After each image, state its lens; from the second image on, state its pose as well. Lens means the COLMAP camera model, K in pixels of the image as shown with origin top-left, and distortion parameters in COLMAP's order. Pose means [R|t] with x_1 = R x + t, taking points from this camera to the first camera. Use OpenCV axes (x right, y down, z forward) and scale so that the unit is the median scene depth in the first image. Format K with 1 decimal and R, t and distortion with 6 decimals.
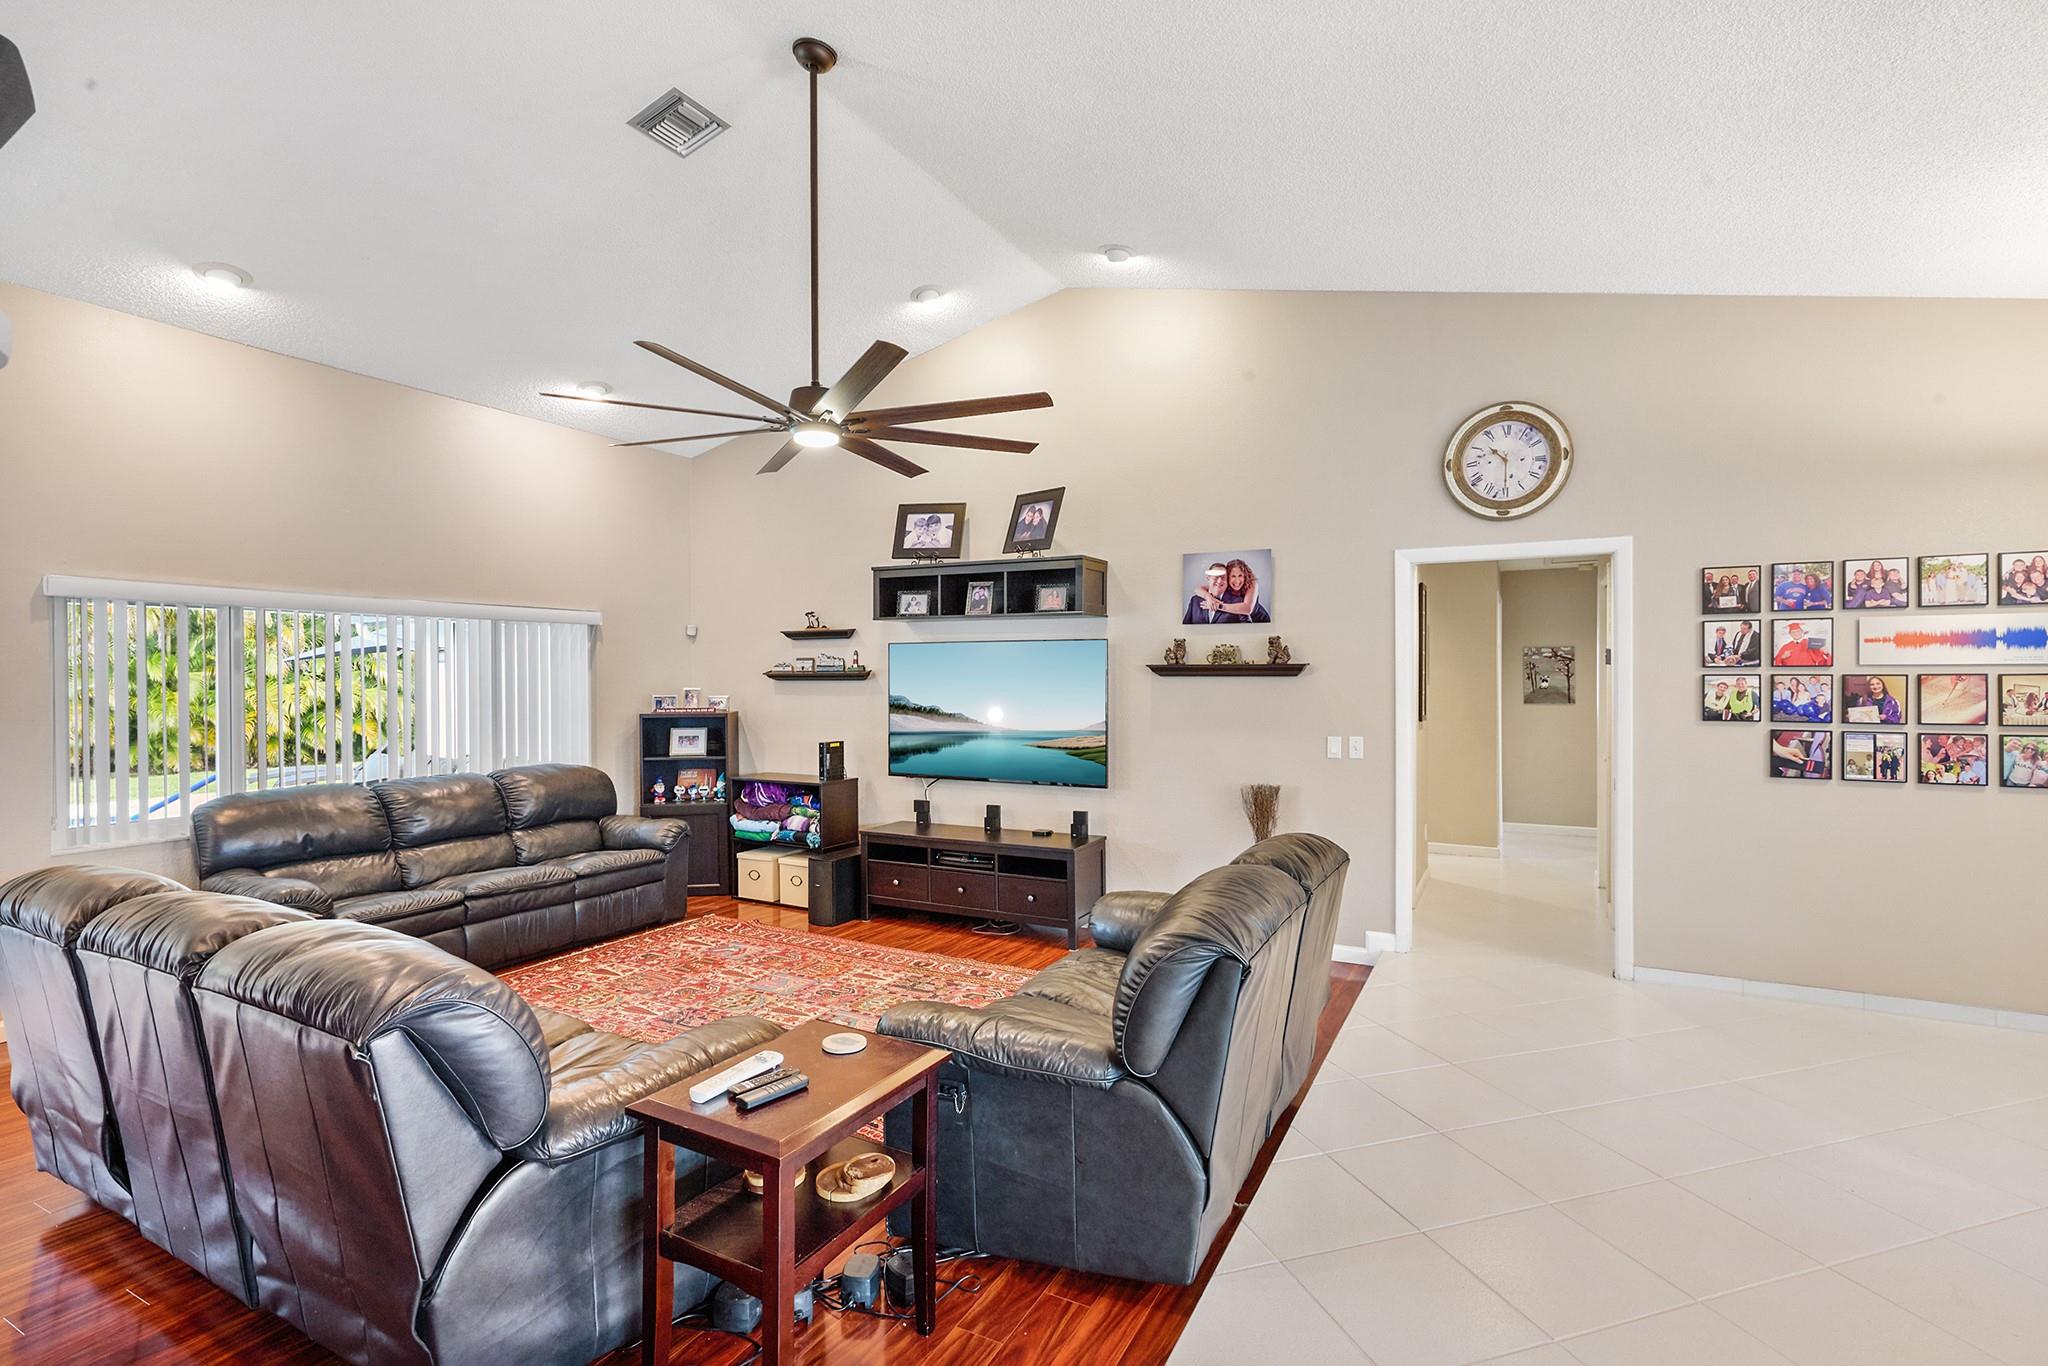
lens RADIAL K [[943.9, 0, 1024.0], [0, 943.9, 685.2], [0, 0, 1]] dist [-0.000051, -0.000419]
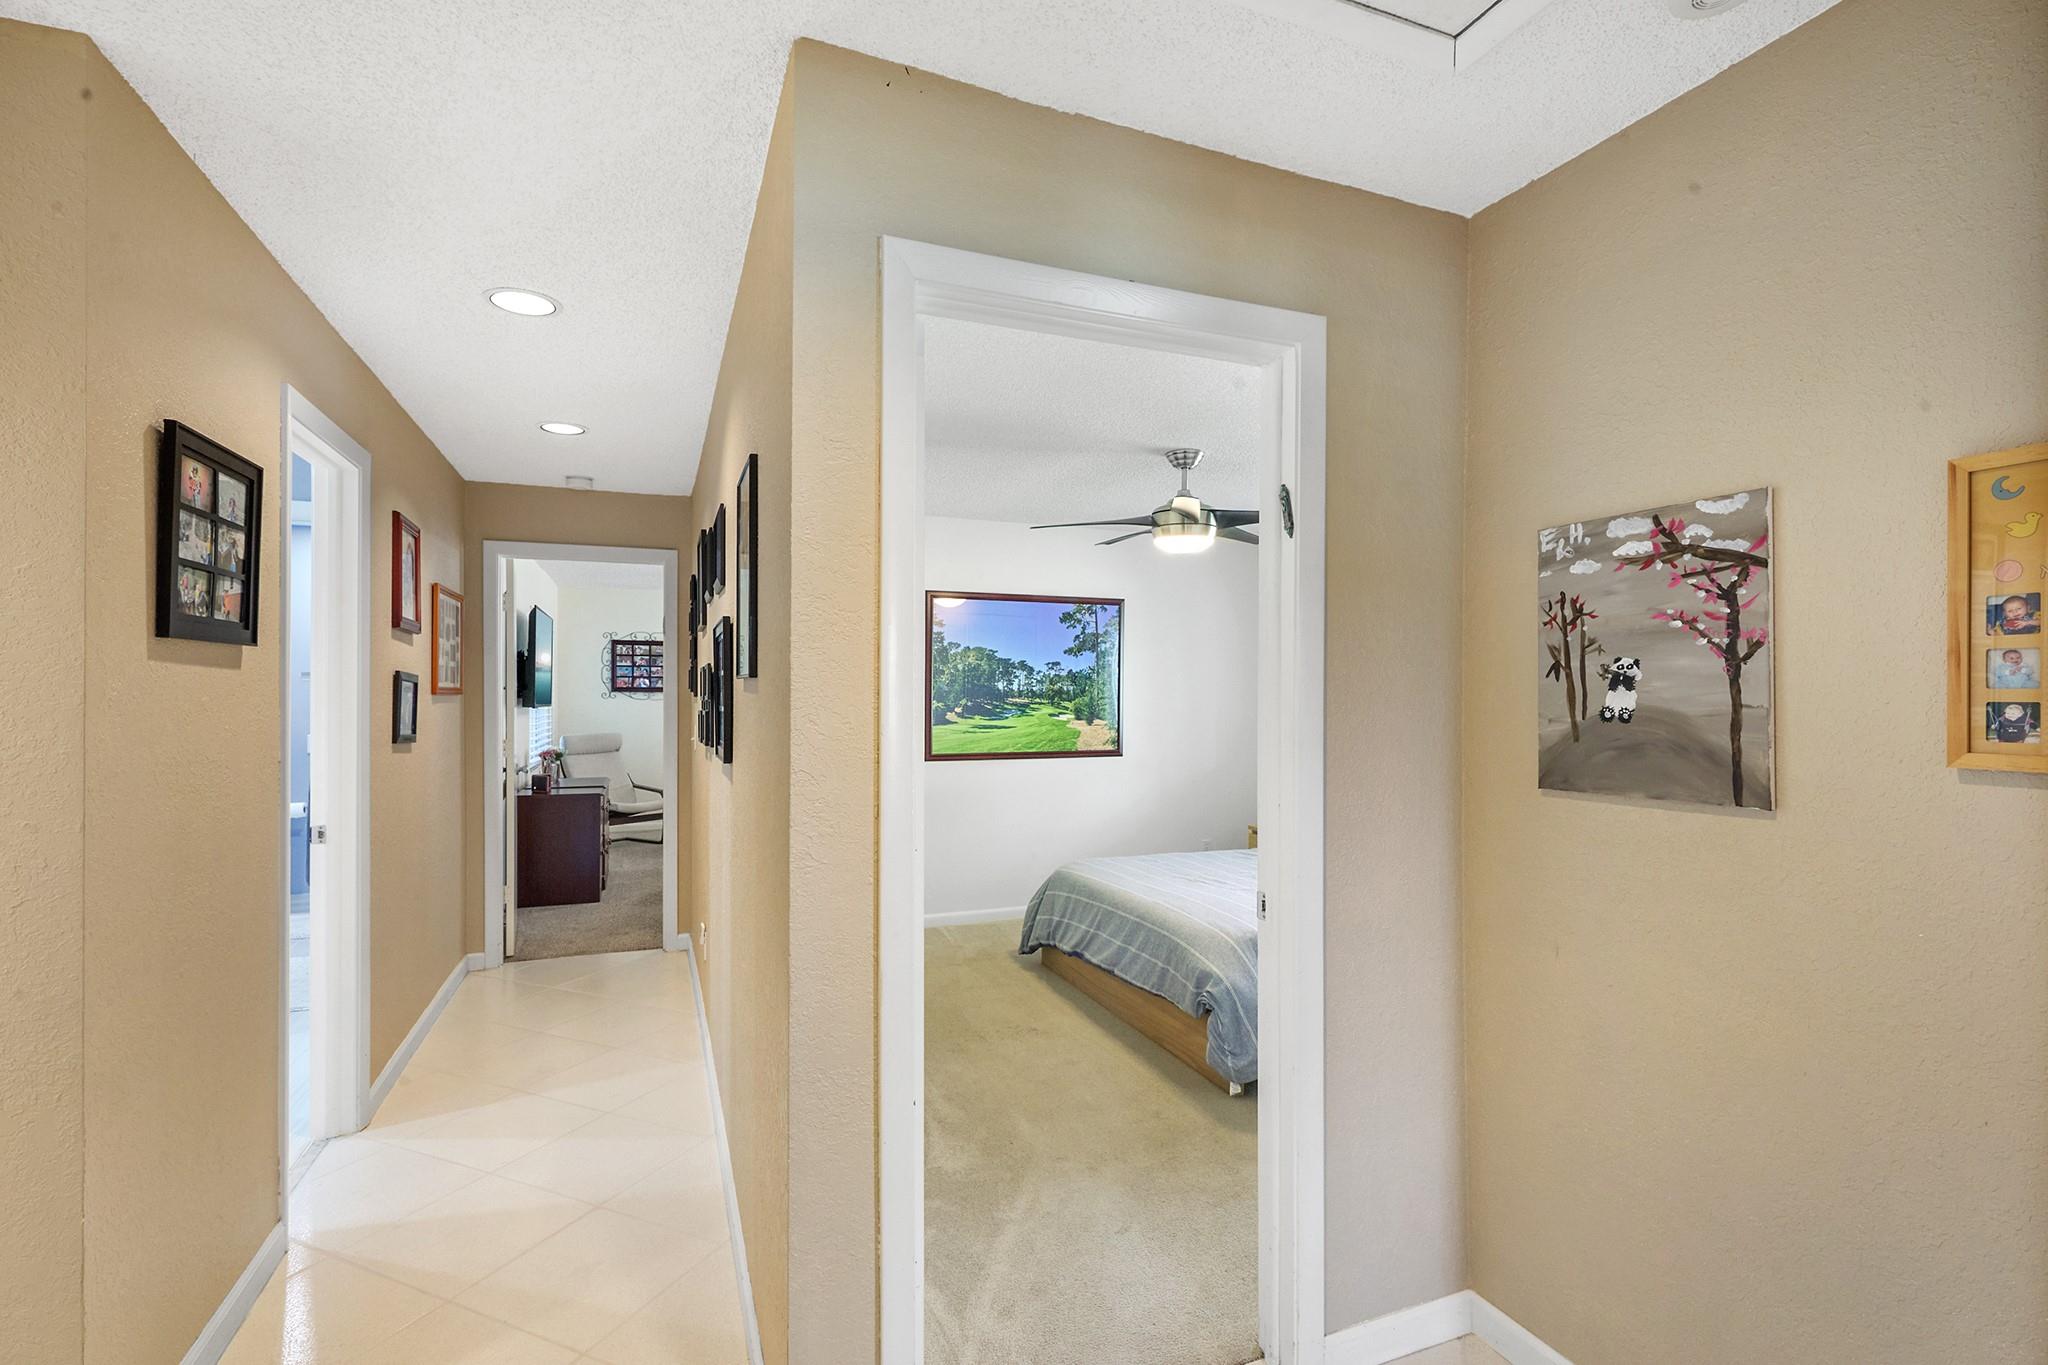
lens RADIAL K [[940.2, 0, 1030.4], [0, 940.2, 677.5], [0, 0, 1]] dist [0.000787, 0.000111]
pose [[0.768933, -0.006091, -0.639300, 1.137596], [-0.007113, 0.999811, -0.018081, -0.001769], [0.639290, 0.018451, 0.768745, 1.497787]]
